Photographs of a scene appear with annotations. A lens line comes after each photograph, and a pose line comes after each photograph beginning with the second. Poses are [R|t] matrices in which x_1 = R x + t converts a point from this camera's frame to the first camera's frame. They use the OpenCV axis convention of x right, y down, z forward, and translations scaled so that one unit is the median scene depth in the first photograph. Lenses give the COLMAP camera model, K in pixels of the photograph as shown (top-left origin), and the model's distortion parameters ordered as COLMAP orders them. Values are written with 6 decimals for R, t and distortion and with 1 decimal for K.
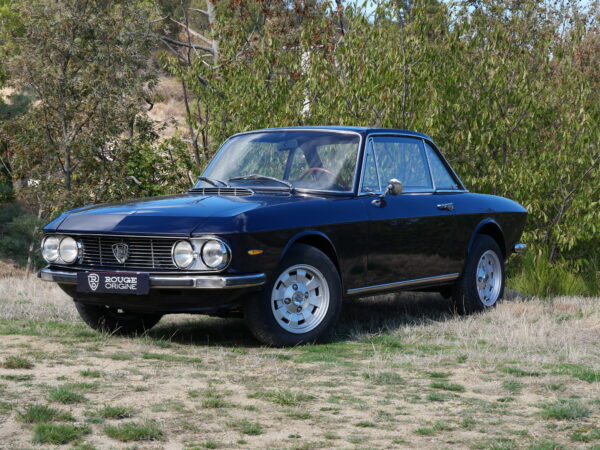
lens RADIAL K [[1345.6, 0, 301.3], [0, 1345.6, 222.3], [0, 0, 1]] dist [0.003379, 0.000000]
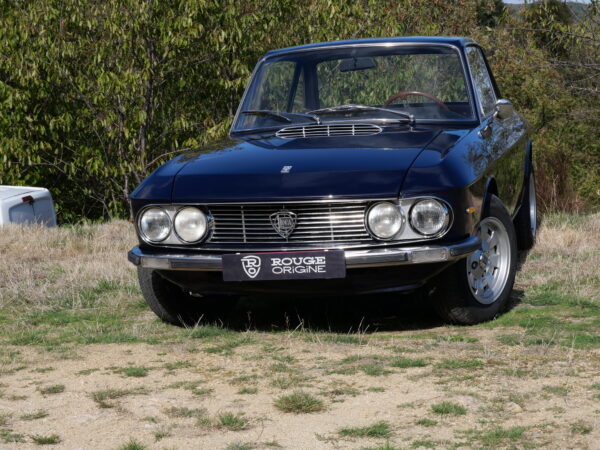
lens RADIAL K [[1345.6, 0, 299.5], [0, 1345.6, 227.0], [0, 0, 1]] dist [0.003379, 0.000000]
pose [[0.943062, -0.092027, 0.319632, -0.364174], [0.065261, 0.993479, 0.093490, -0.045038], [-0.326151, -0.067308, 0.942918, 0.292002]]
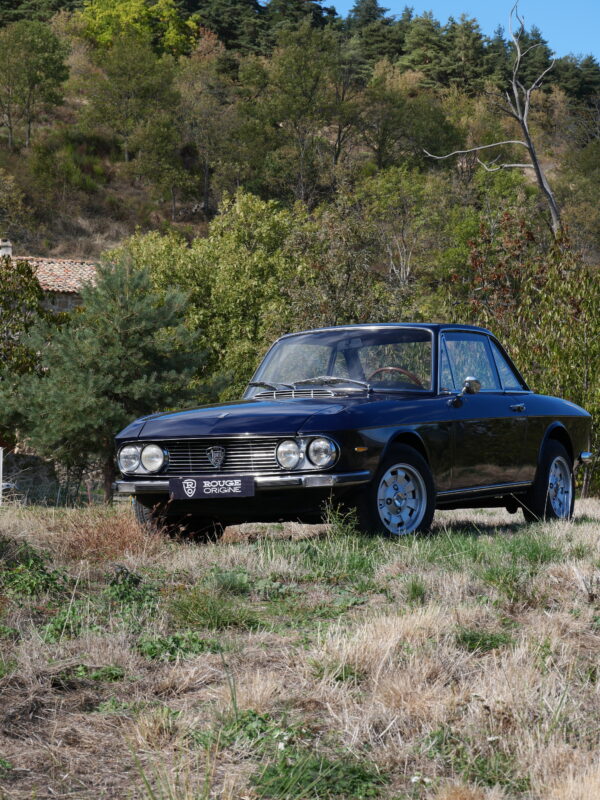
lens RADIAL K [[2328.0, 0, 301.2], [0, 2328.0, 400.4], [0, 0, 1]] dist [0.087151, 0.000000]
pose [[0.993915, -0.032546, 0.105228, -0.247957], [0.037465, 0.998279, -0.045109, 0.059872], [-0.103578, 0.048777, 0.993425, -0.666956]]
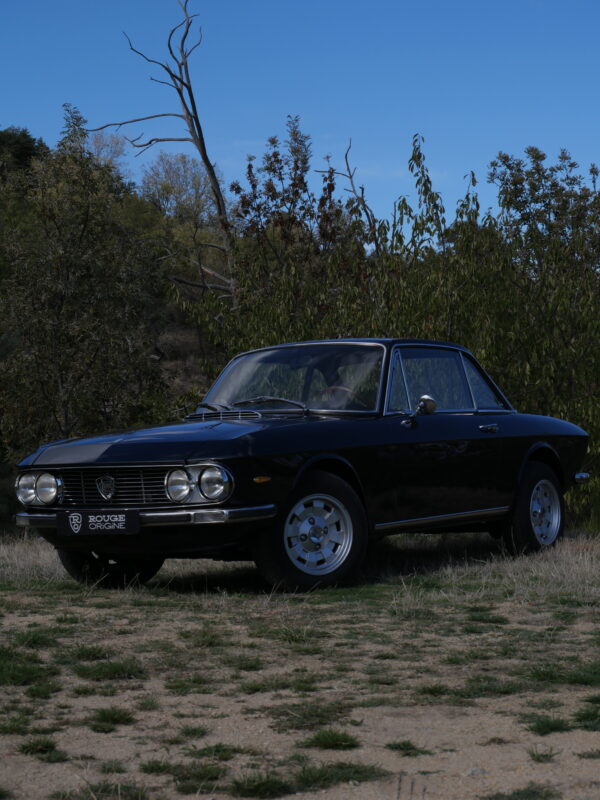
lens RADIAL K [[1560.6, 0, 305.1], [0, 1560.6, 403.7], [0, 0, 1]] dist [0.008878, 0.000000]
pose [[0.998930, -0.039283, -0.024411, 0.018516], [0.037803, 0.997578, -0.058390, 0.032131], [0.026645, 0.057405, 0.997995, 0.009064]]
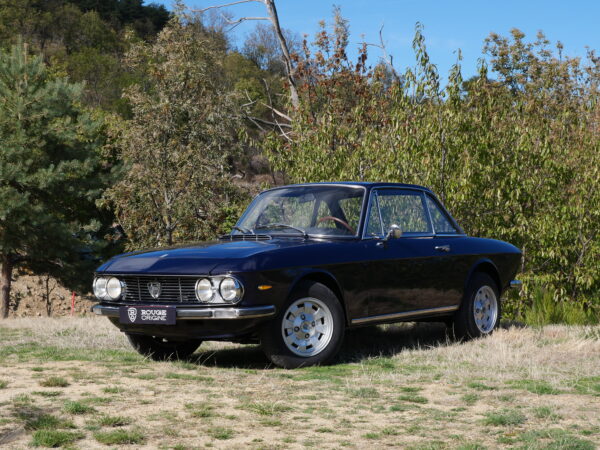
lens RADIAL K [[1124.2, 0, 309.1], [0, 1124.2, 224.8], [0, 0, 1]] dist [0.008757, 0.000000]
pose [[0.997537, -0.017380, -0.067953, 0.070217], [0.014476, 0.998970, -0.043003, 0.010005], [0.068631, 0.041914, 0.996761, 0.017231]]
